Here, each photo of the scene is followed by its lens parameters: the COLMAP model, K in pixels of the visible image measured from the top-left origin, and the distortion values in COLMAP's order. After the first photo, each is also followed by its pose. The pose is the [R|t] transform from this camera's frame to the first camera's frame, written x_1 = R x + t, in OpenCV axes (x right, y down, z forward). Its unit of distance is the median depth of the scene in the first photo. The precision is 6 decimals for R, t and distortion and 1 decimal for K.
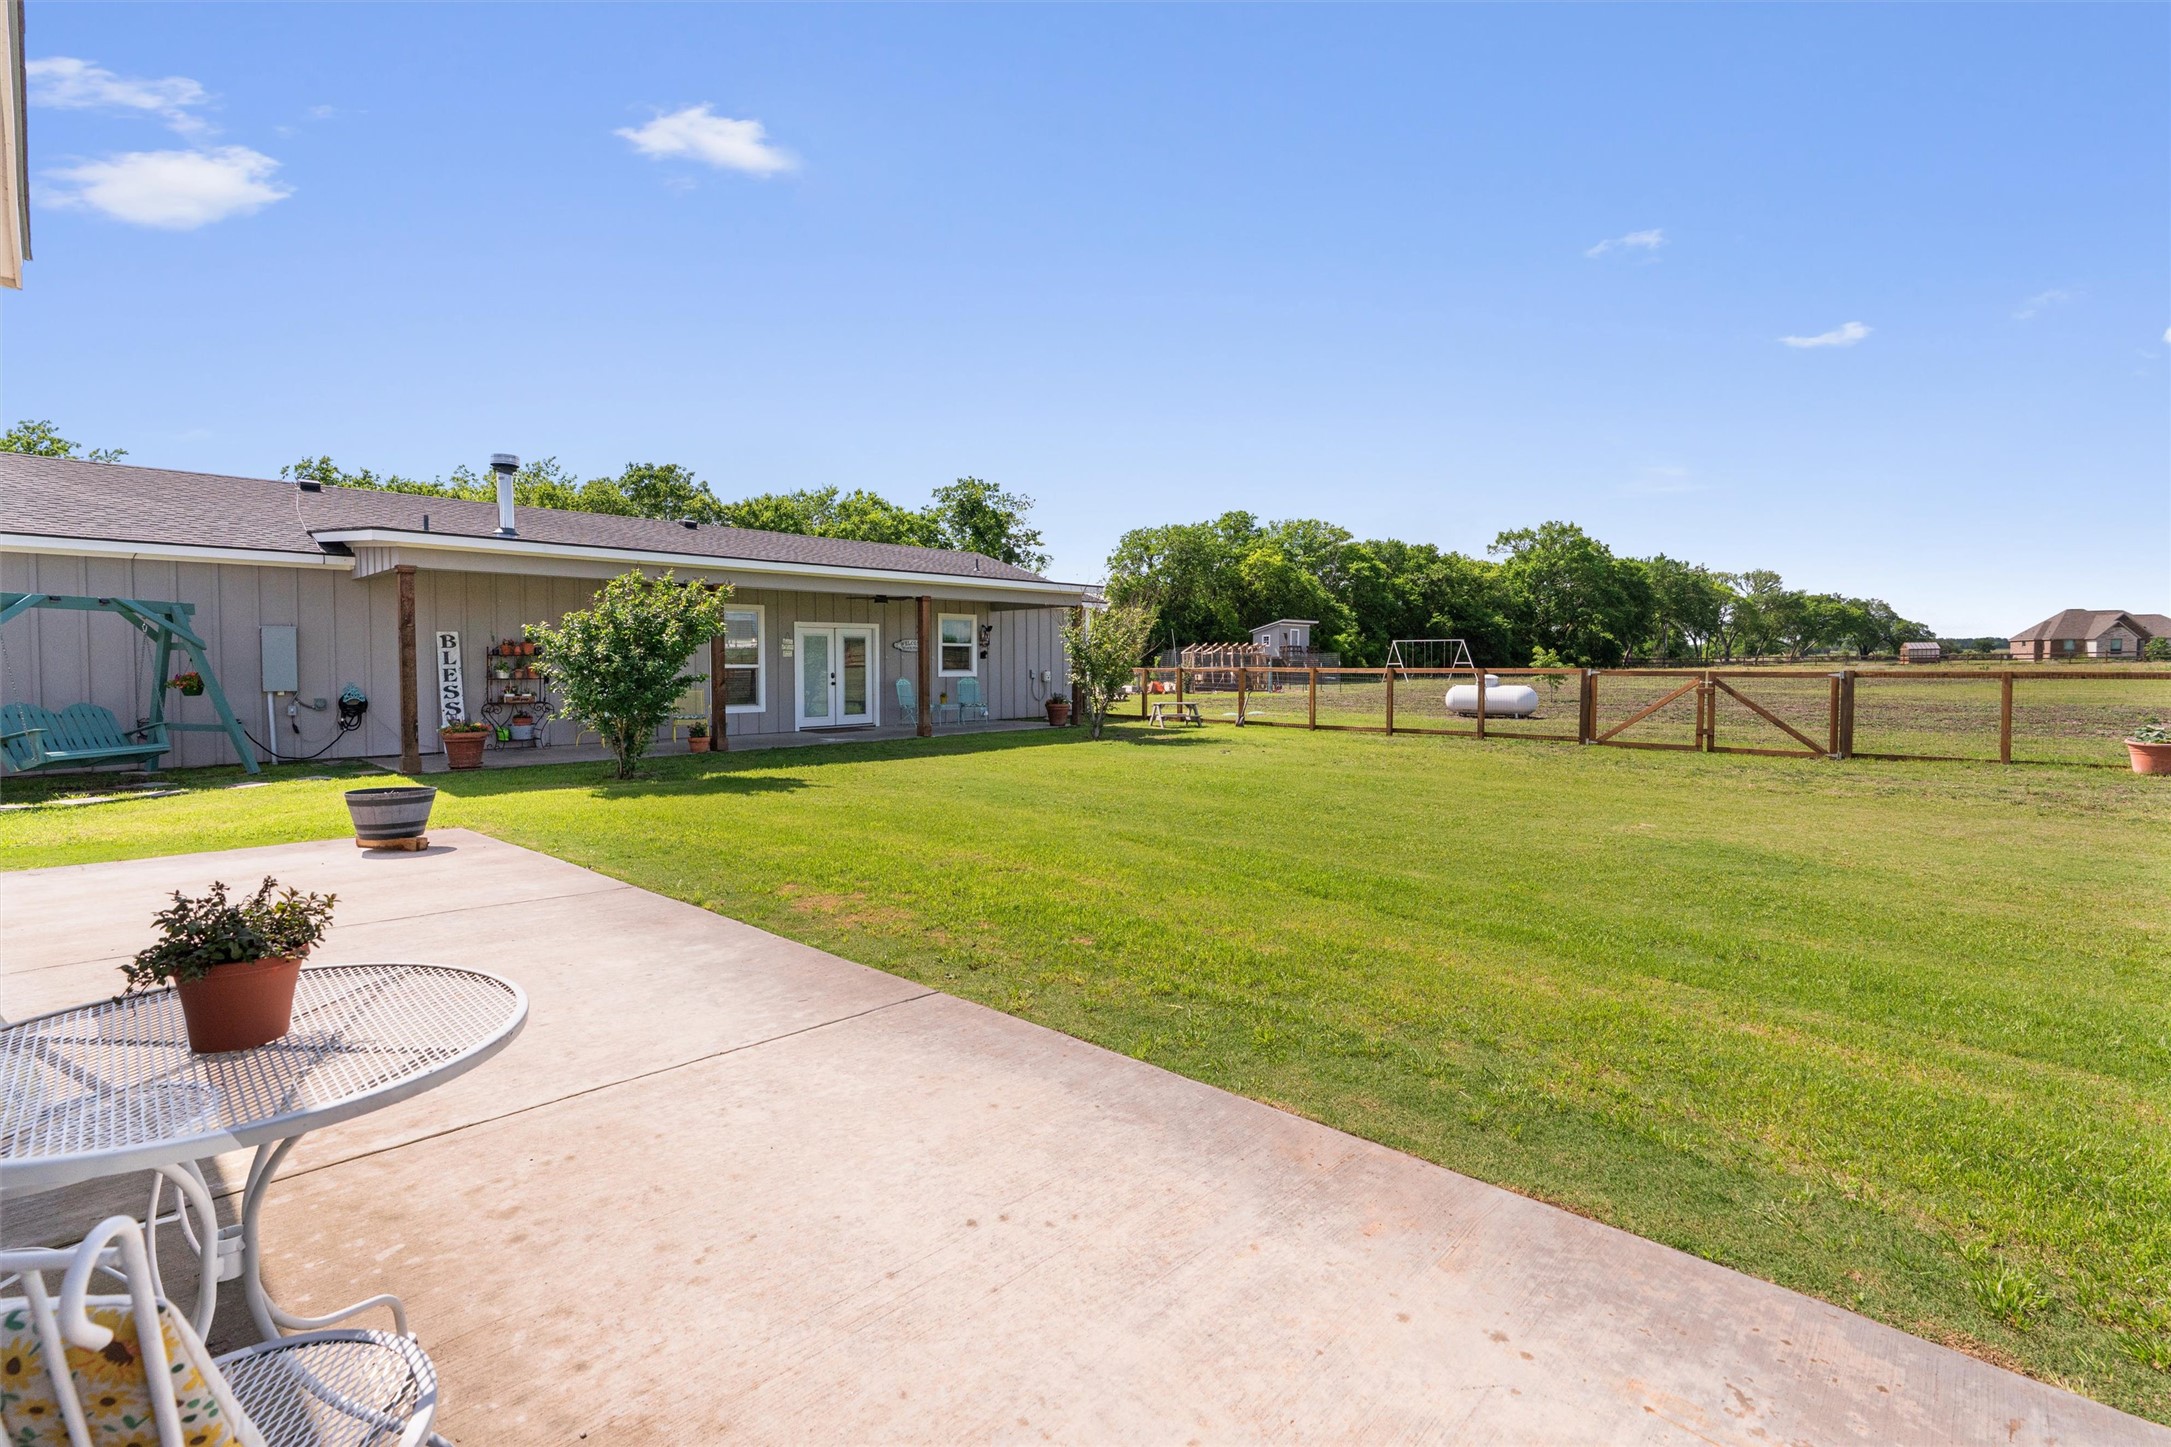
lens RADIAL K [[975.9, 0, 1104.3], [0, 975.9, 684.3], [0, 0, 1]] dist [-0.007644, 0.002298]
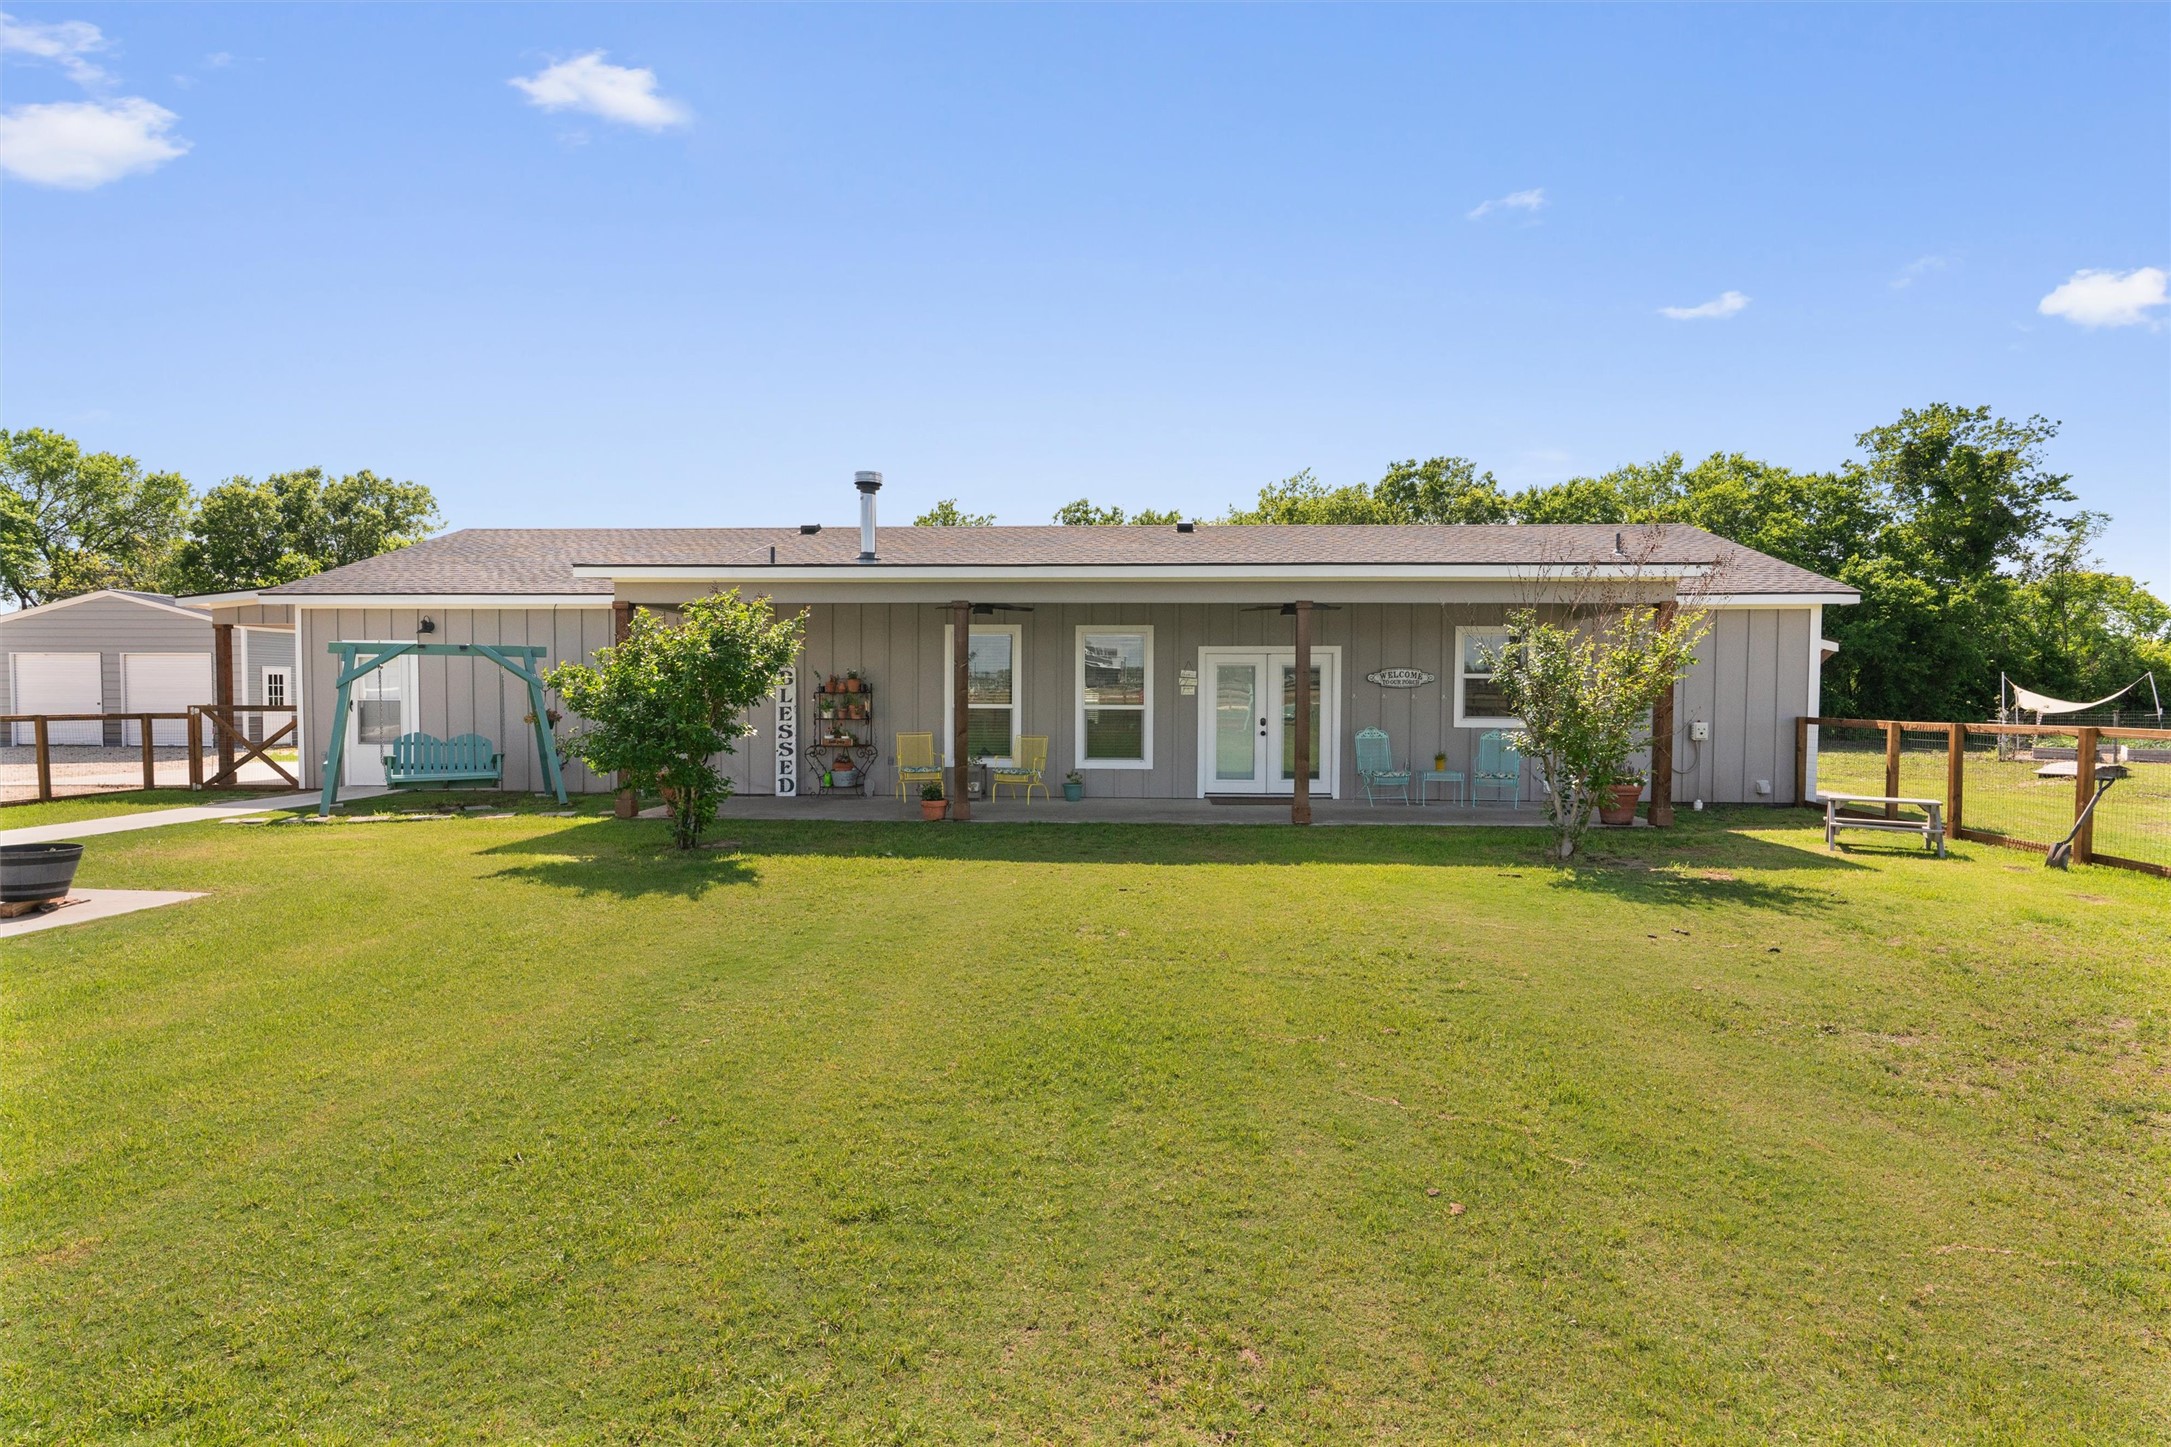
lens RADIAL K [[1121.9, 0, 1088.3], [0, 1121.9, 722.3], [0, 0, 1]] dist [0.001693, 0.000557]
pose [[0.641407, 0.027555, -0.766705, 0.258879], [-0.023381, 0.999593, 0.016365, -0.018897], [0.766844, 0.007430, 0.641790, 0.386581]]
